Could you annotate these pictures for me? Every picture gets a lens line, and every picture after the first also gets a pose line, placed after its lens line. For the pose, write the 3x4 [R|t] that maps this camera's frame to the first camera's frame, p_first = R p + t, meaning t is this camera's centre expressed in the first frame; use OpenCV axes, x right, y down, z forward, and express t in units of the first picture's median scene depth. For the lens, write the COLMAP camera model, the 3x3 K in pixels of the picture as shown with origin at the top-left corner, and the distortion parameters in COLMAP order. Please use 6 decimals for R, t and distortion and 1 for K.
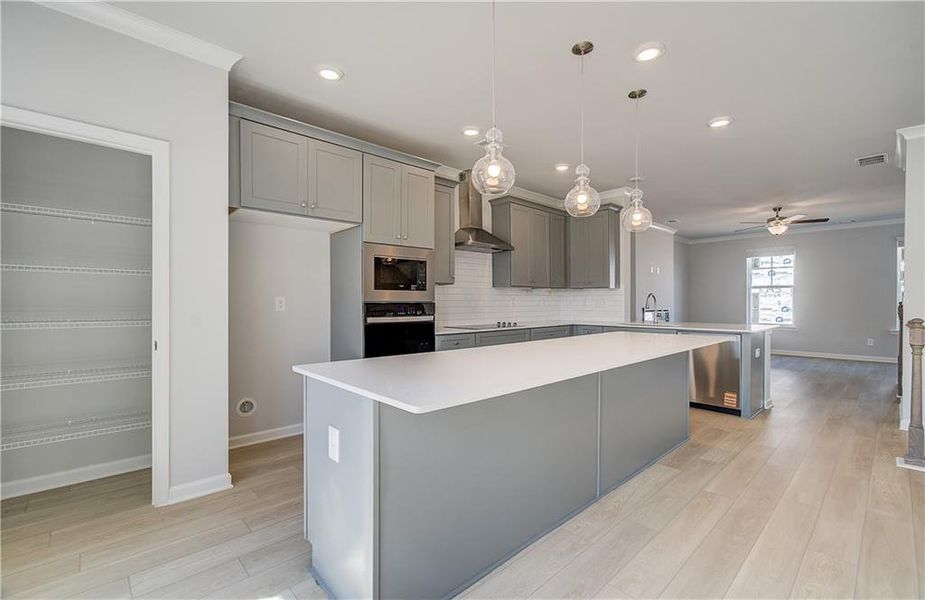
lens RADIAL K [[401.8, 0, 465.7], [0, 401.8, 307.0], [0, 0, 1]] dist [-0.005525, 0.003570]
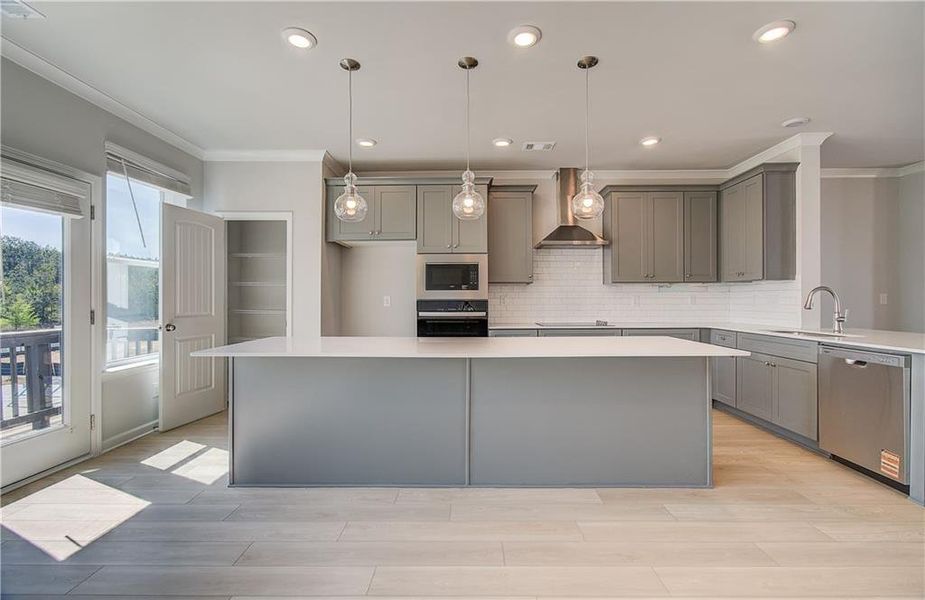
lens RADIAL K [[401.8, 0, 465.7], [0, 401.8, 301.7], [0, 0, 1]] dist [-0.005525, 0.003570]
pose [[0.723337, 0.002735, -0.690489, 0.676433], [-0.006780, 0.999972, -0.003141, -0.003421], [0.690461, 0.006953, 0.723336, 0.148026]]
